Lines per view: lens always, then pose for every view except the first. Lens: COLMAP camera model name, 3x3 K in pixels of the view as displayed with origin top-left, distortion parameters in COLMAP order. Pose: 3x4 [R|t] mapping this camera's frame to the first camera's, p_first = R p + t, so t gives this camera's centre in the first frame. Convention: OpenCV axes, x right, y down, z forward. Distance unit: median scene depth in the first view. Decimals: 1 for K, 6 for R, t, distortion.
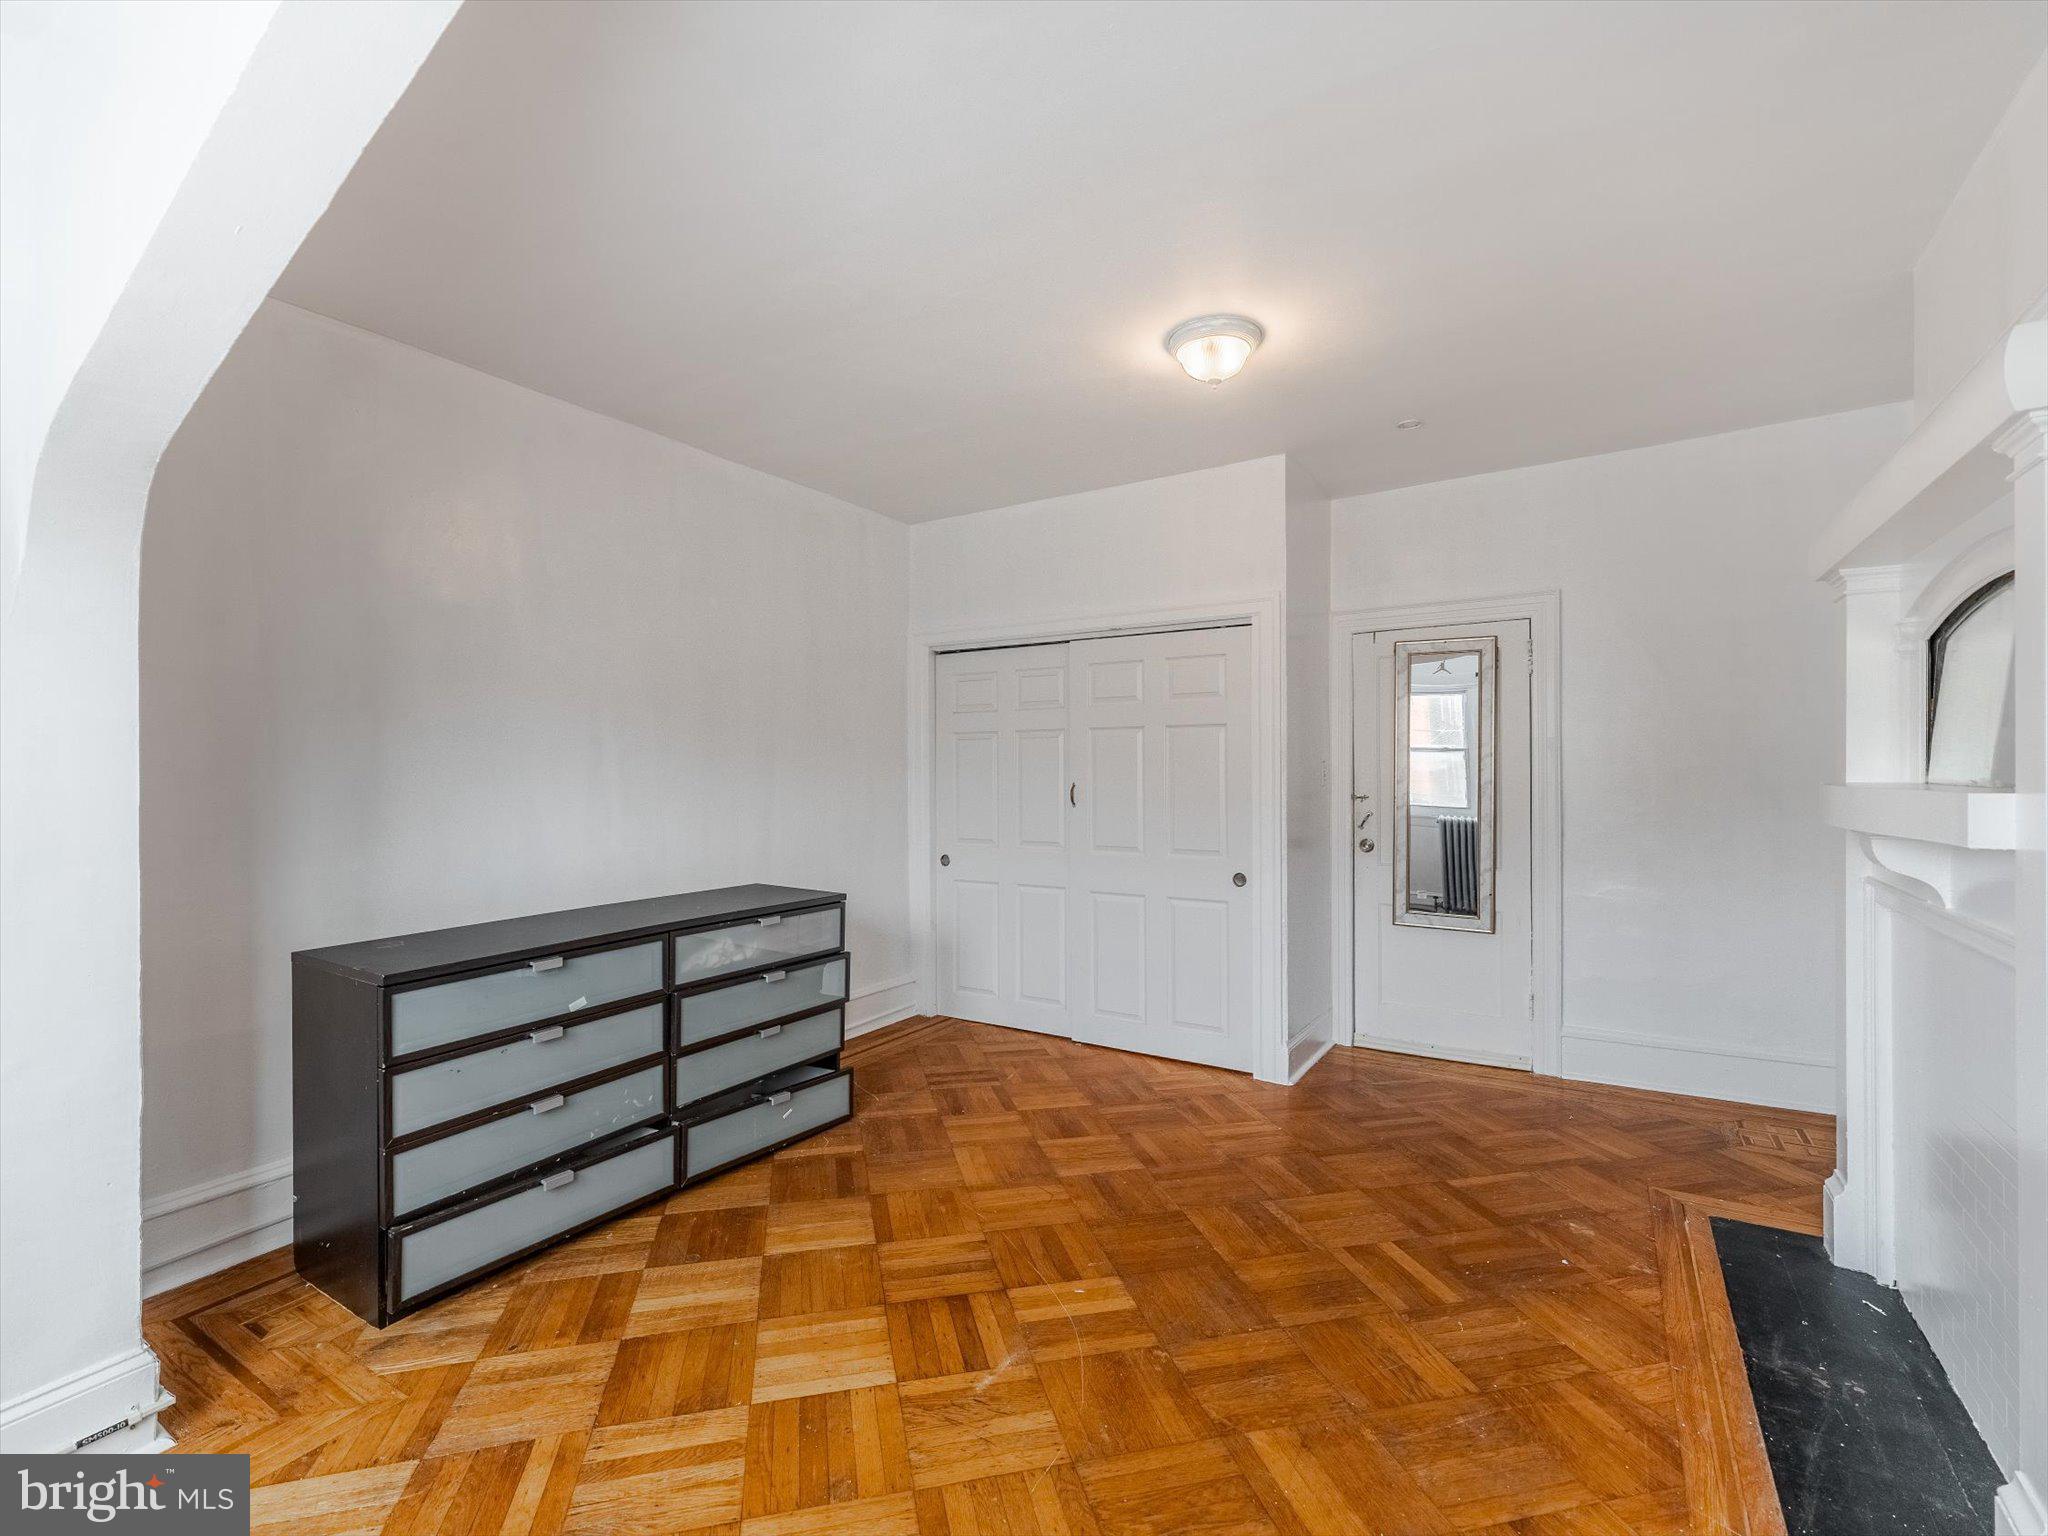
lens RADIAL K [[947.0, 0, 1024.0], [0, 947.0, 768.0], [0, 0, 1]] dist [0.001018, 0.000364]
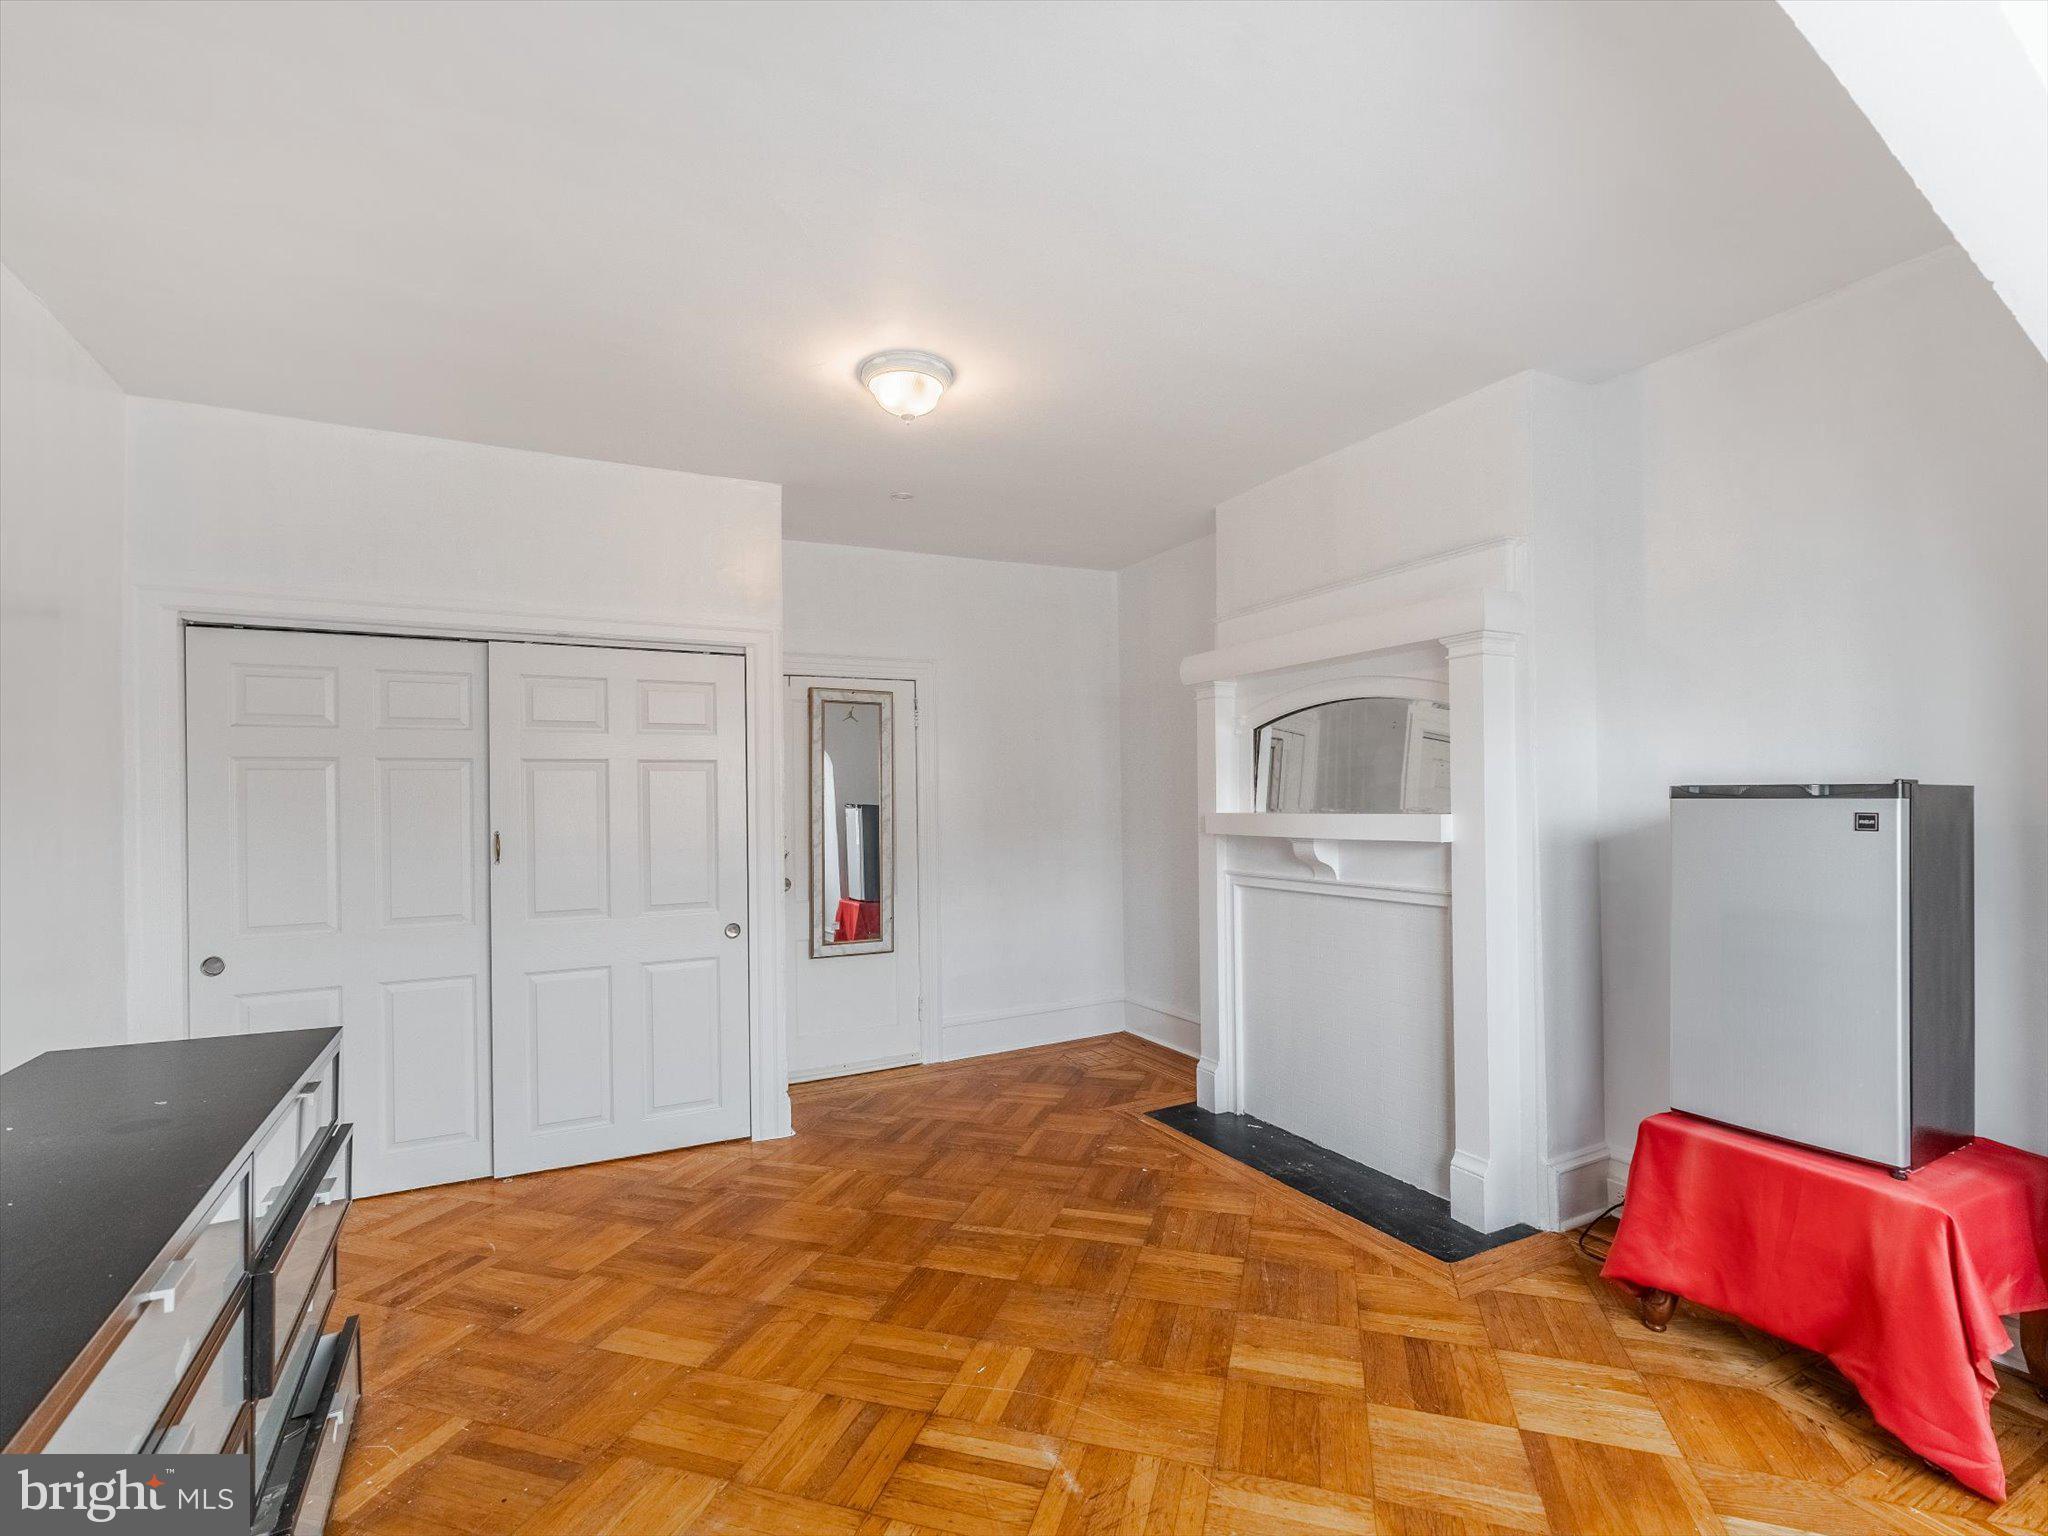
lens RADIAL K [[954.5, 0, 1026.7], [0, 954.5, 802.2], [0, 0, 1]] dist [-0.003183, -0.000153]
pose [[0.489011, -0.002021, 0.872275, -0.464395], [0.009537, 0.999950, -0.003030, -0.001641], [-0.872225, 0.009801, 0.489006, 0.314186]]
